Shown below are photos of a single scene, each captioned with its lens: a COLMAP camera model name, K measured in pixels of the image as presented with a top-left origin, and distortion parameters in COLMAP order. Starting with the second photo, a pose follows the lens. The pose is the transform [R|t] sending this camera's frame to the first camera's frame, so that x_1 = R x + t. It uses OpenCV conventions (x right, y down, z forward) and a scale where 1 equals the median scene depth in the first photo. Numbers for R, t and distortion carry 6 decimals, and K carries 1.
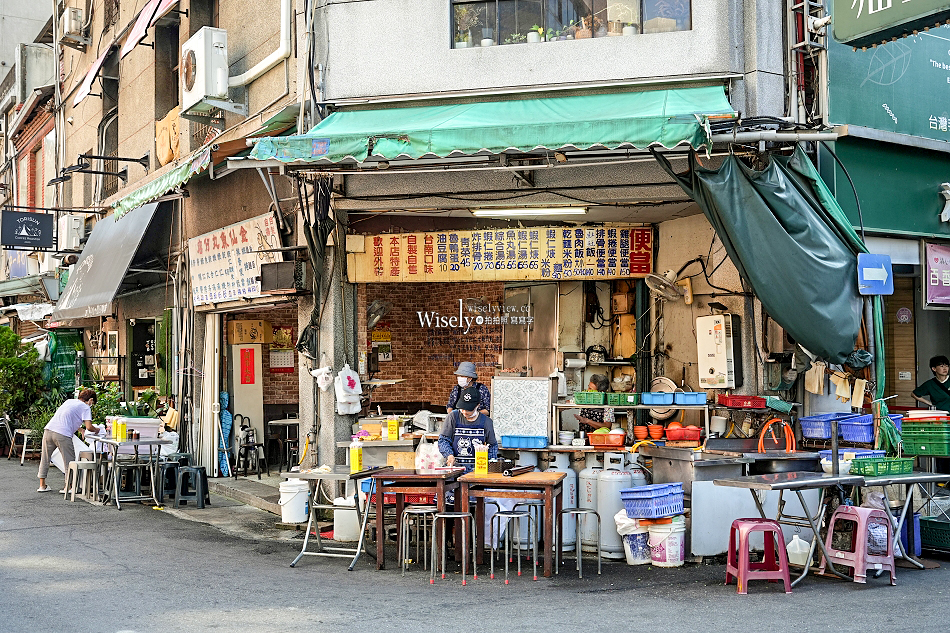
lens RADIAL K [[1064.4, 0, 476.8], [0, 1064.4, 313.8], [0, 0, 1]] dist [-0.014007, 0.000000]
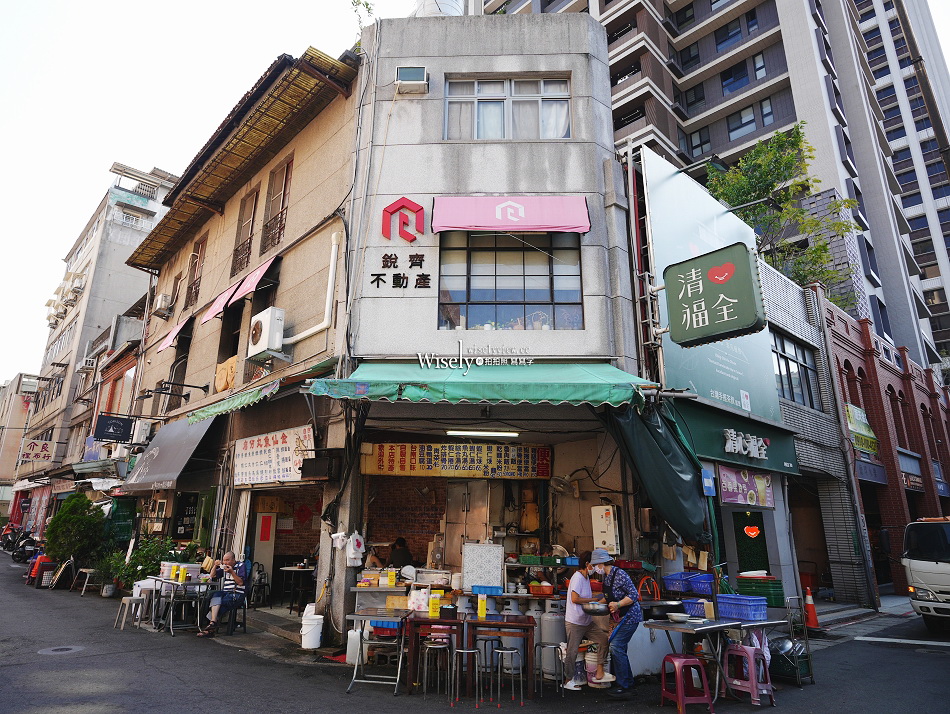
lens RADIAL K [[603.5, 0, 456.0], [0, 603.5, 337.1], [0, 0, 1]] dist [-0.020779, 0.021061]
pose [[0.986086, 0.077540, 0.147042, -0.125270], [-0.036926, 0.964620, -0.261046, 0.001282], [-0.162081, 0.251984, 0.954062, 0.110173]]
